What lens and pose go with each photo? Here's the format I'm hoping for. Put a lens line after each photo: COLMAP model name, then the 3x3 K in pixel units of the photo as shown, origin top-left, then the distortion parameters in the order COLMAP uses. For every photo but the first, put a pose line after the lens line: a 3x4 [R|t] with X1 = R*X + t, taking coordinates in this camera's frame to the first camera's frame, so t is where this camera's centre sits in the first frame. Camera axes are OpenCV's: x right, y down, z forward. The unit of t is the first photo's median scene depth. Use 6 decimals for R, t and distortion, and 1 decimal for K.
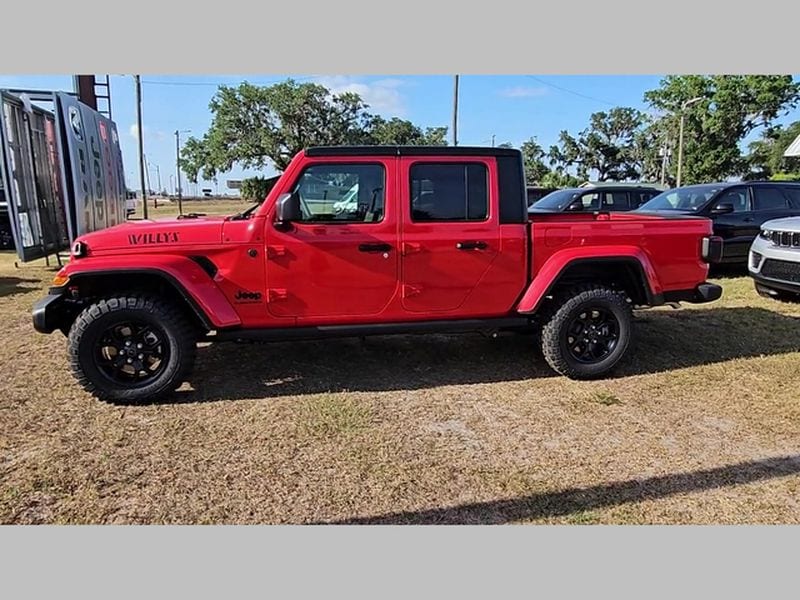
lens RADIAL K [[523.6, 0, 397.4], [0, 523.6, 296.4], [0, 0, 1]] dist [0.008350, -0.002559]
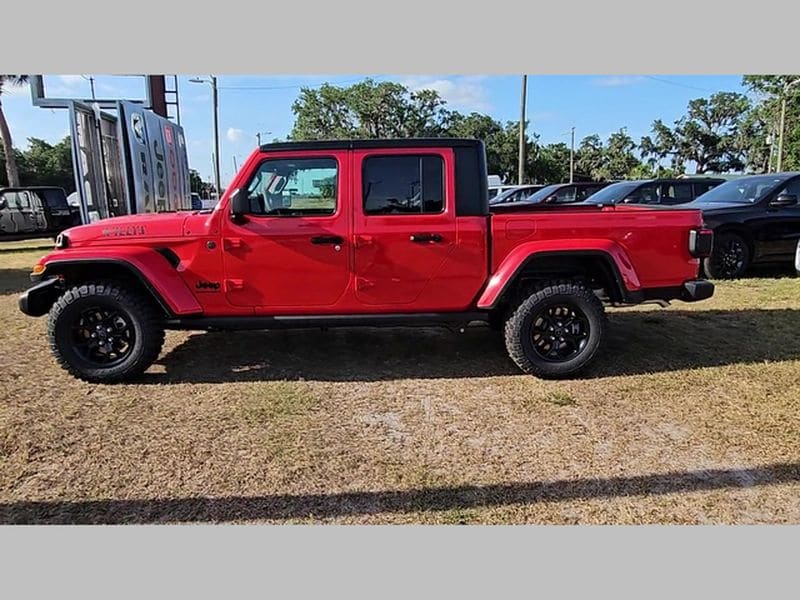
lens RADIAL K [[523.6, 0, 393.2], [0, 523.6, 298.7], [0, 0, 1]] dist [0.008350, -0.002559]
pose [[0.987662, 0.018345, -0.155522, 0.235811], [-0.016900, 0.999801, 0.010605, 0.007416], [0.155686, -0.007846, 0.987776, 0.012381]]
